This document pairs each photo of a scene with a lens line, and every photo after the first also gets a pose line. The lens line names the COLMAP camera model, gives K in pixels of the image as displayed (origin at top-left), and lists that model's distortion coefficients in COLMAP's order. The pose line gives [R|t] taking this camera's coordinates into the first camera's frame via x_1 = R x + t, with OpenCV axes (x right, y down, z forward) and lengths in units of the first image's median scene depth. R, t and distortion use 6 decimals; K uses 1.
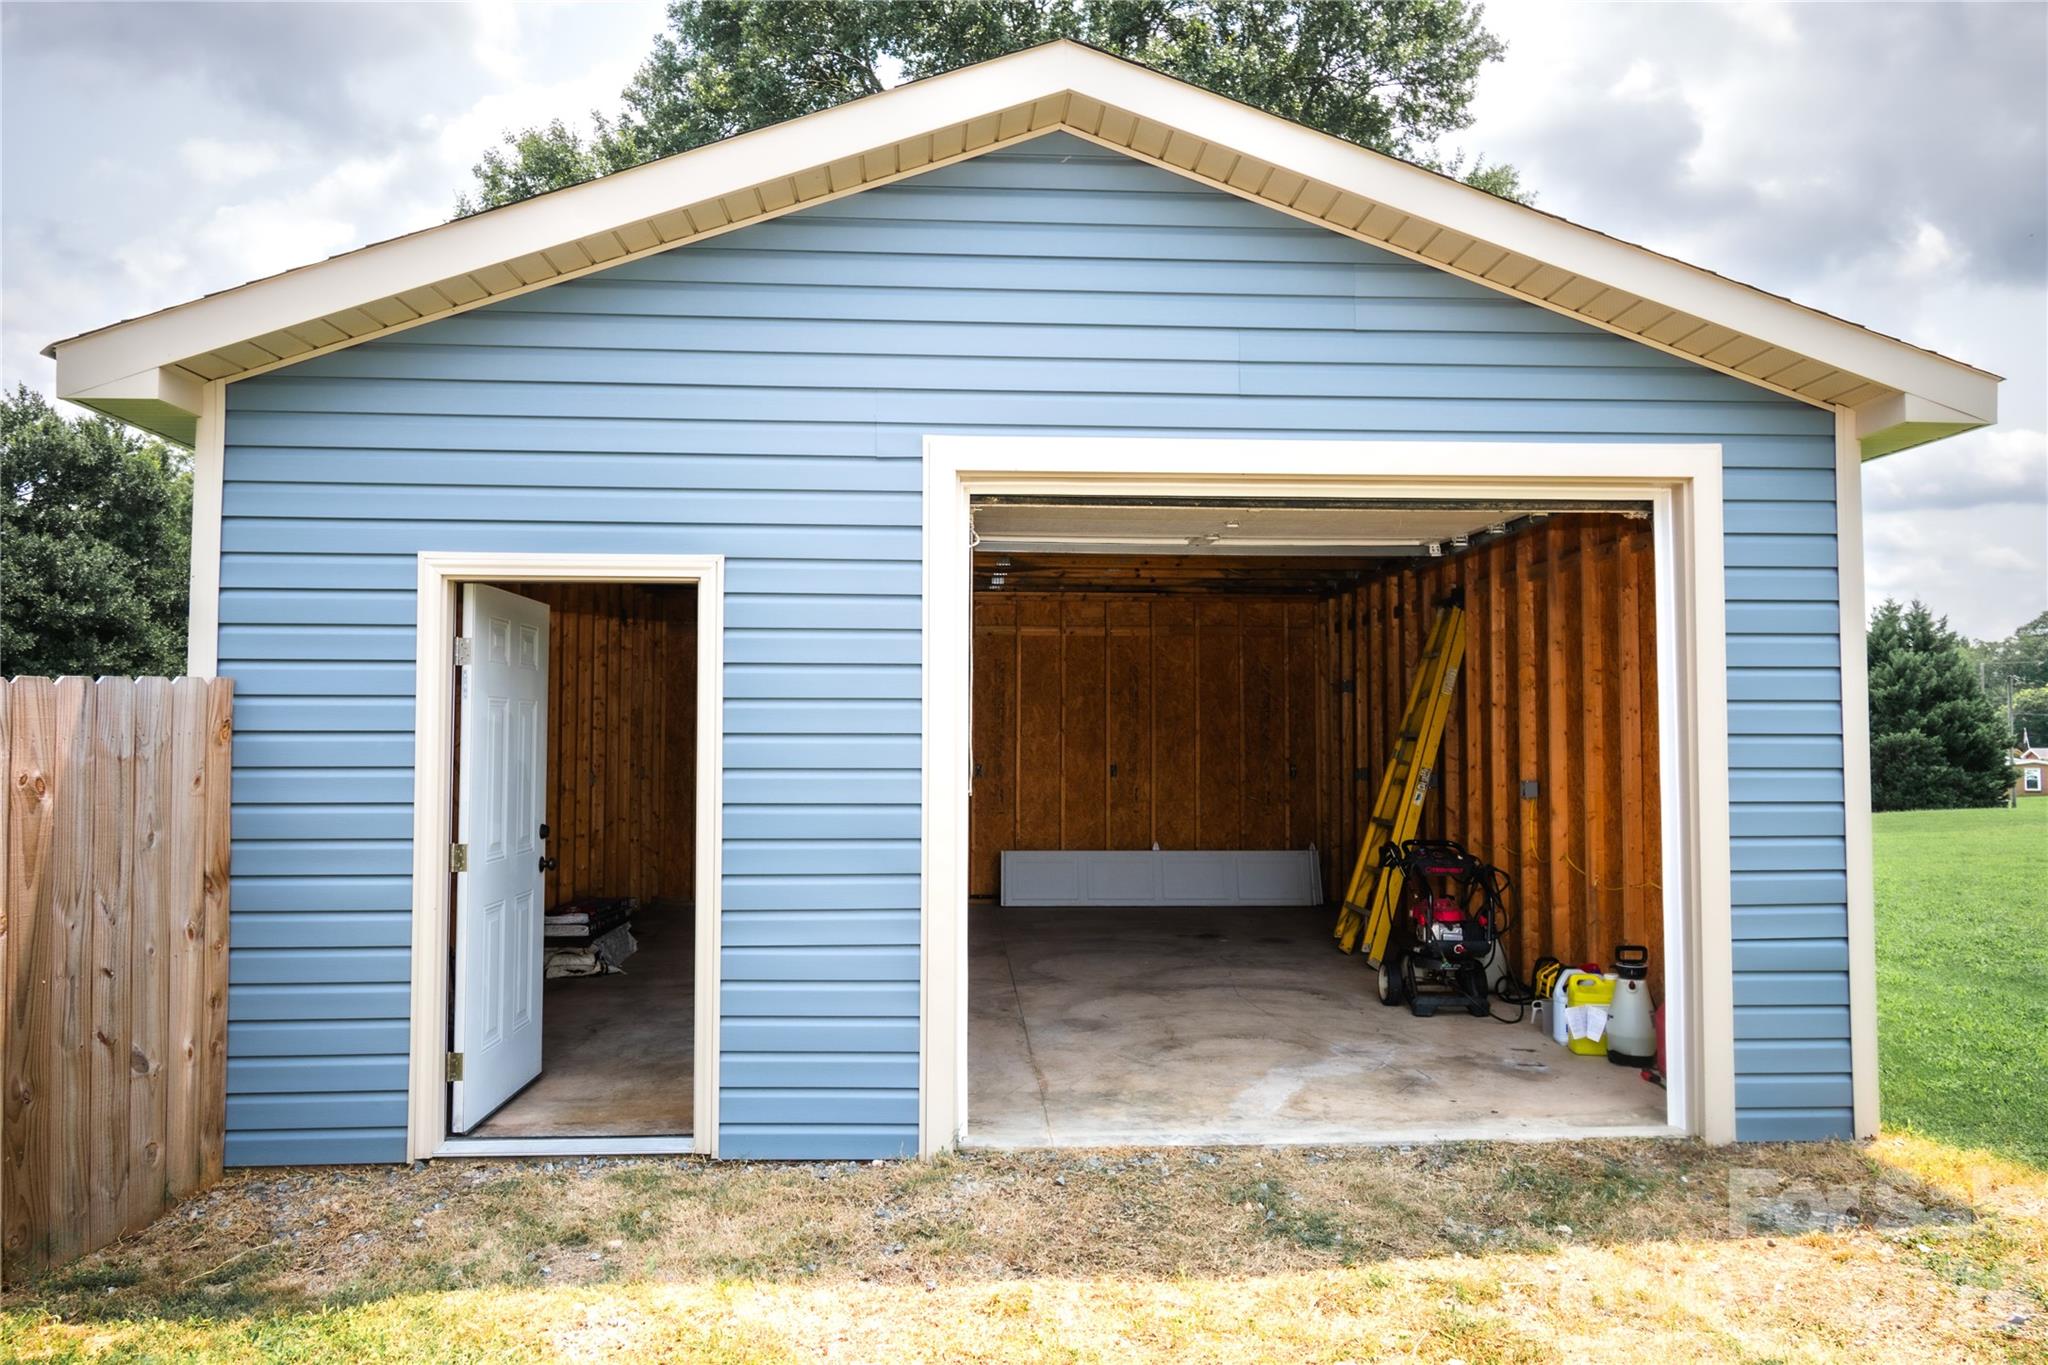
lens RADIAL K [[1416.4, 0, 1024.0], [0, 1416.4, 682.5], [0, 0, 1]] dist [-0.002791, -0.001826]
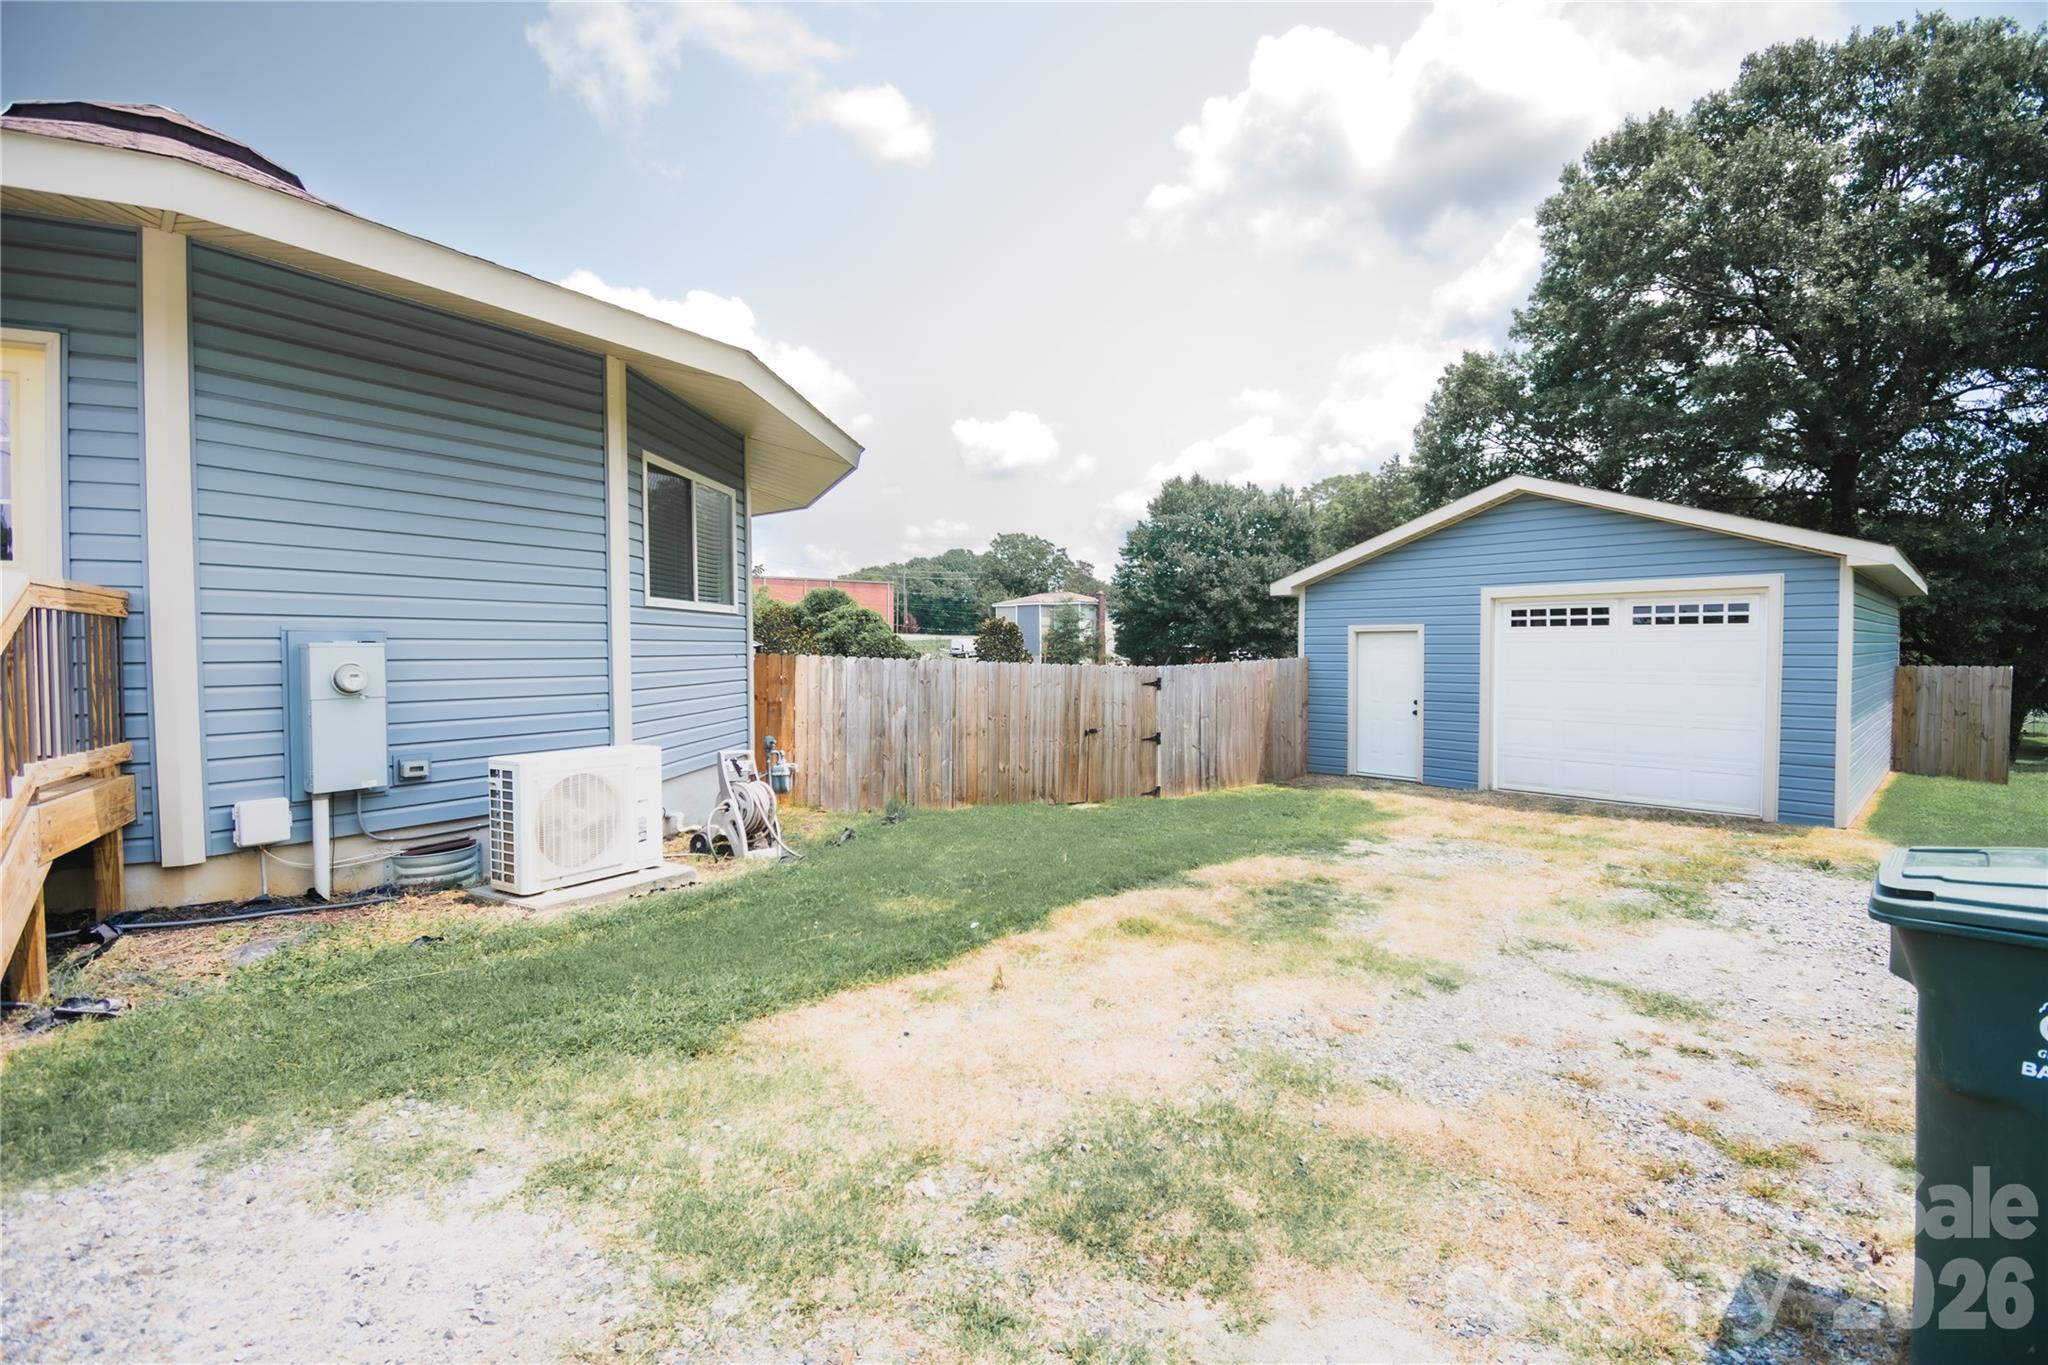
lens RADIAL K [[896.5, 0, 1033.6], [0, 896.5, 677.4], [0, 0, 1]] dist [0.020065, -0.026499]
pose [[0.657564, 0.016183, -0.753225, 0.891682], [0.039055, 0.997693, 0.055530, -0.118008], [0.752386, -0.065932, 0.655415, -1.328472]]
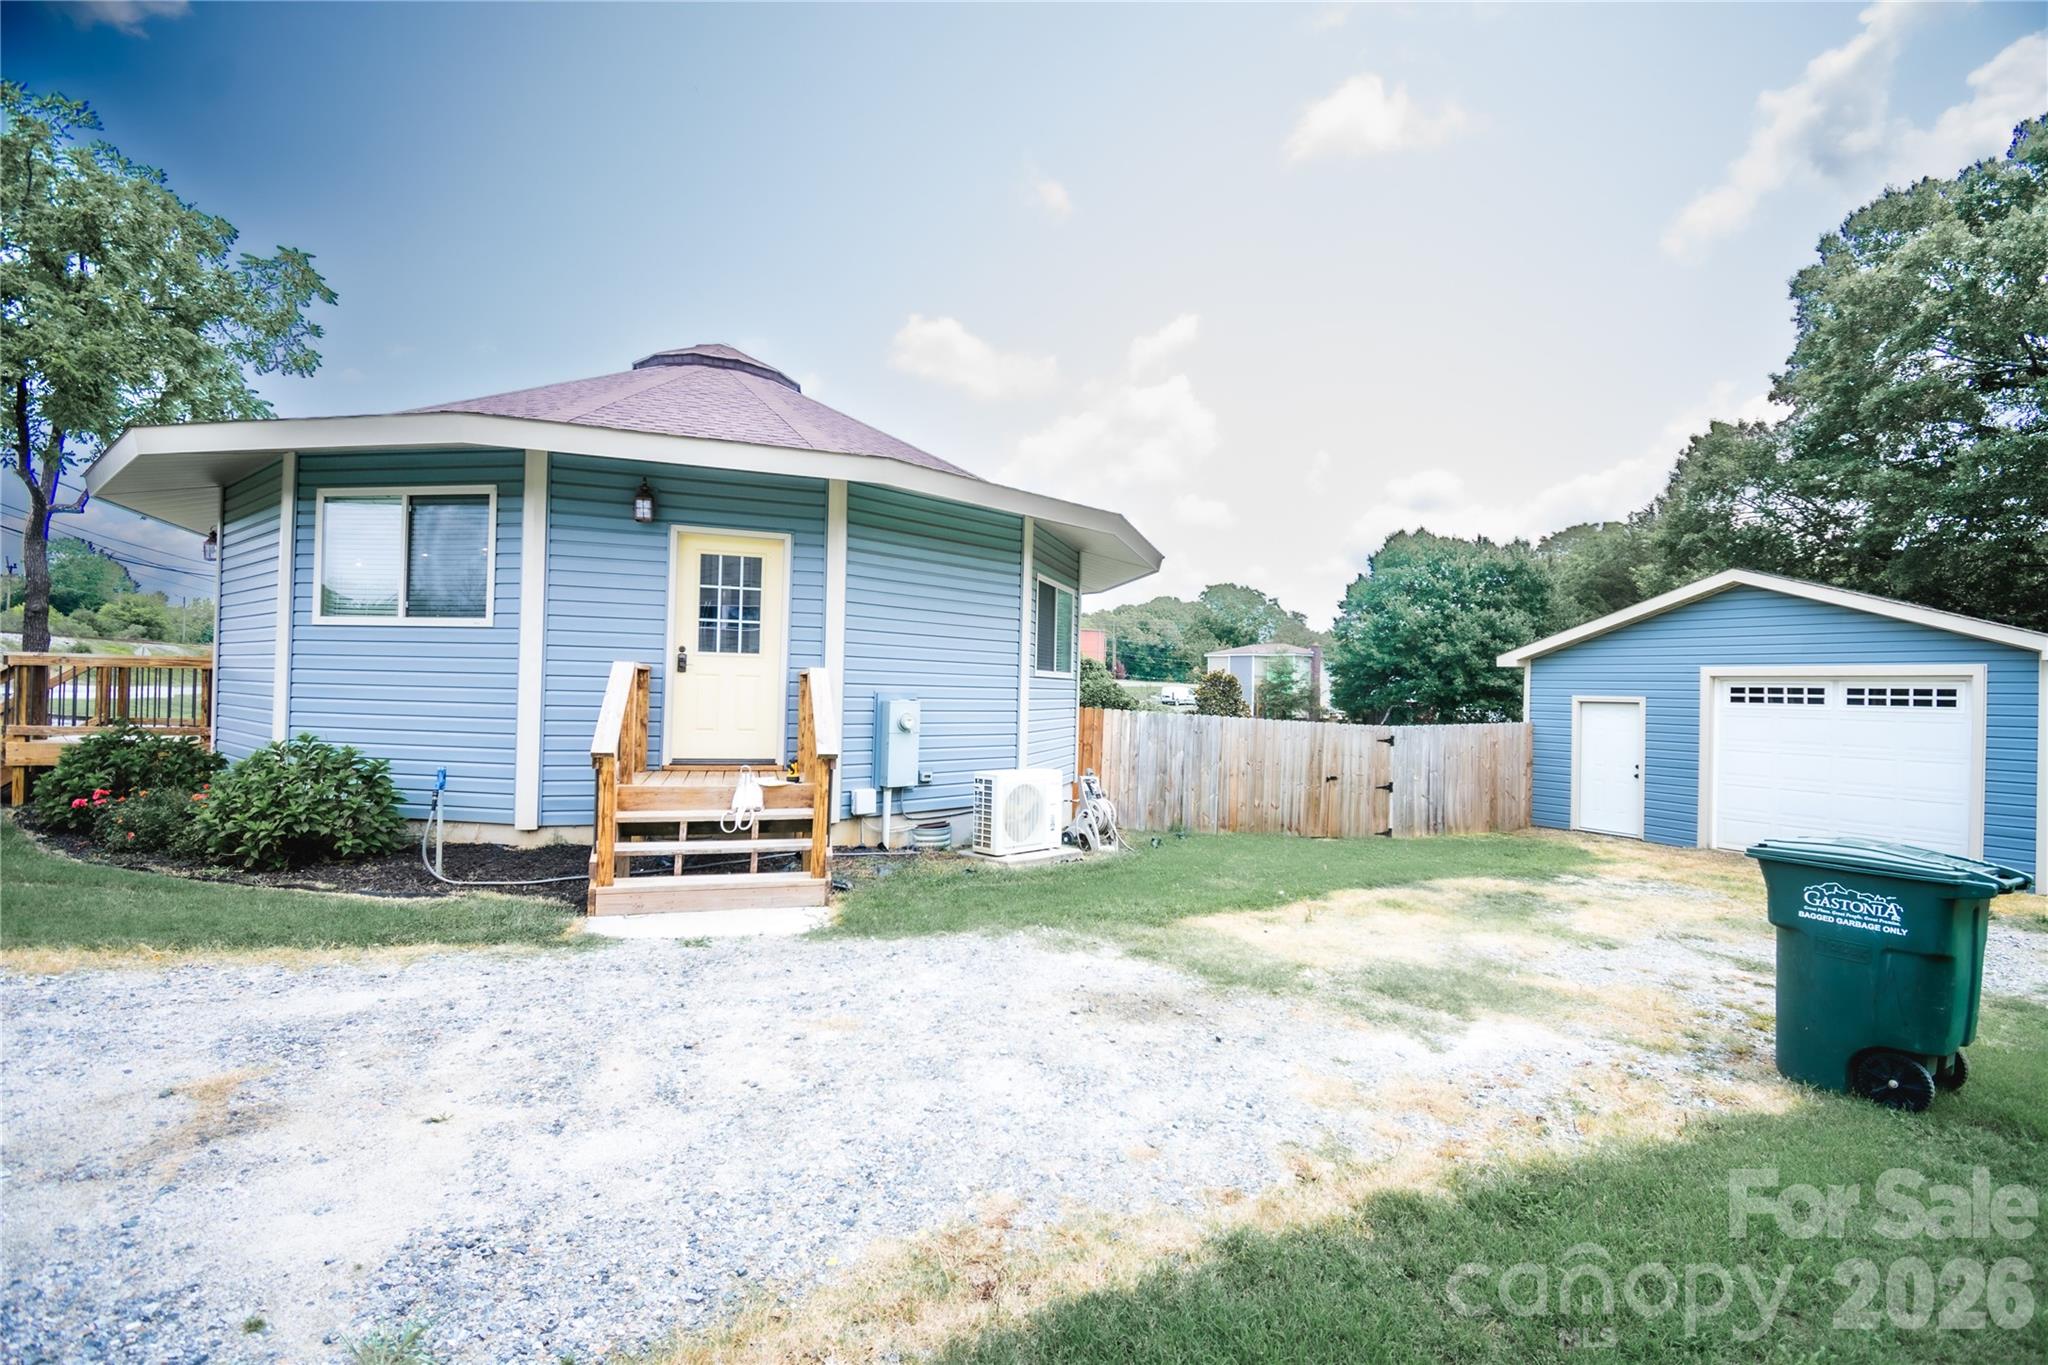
lens RADIAL K [[893.1, 0, 1035.0], [0, 893.1, 675.1], [0, 0, 1]] dist [0.021435, -0.024730]
pose [[0.474142, -0.010710, -0.880383, 1.260651], [0.015583, 0.999871, -0.003771, -0.168686], [0.880310, -0.011931, 0.474248, -1.834761]]
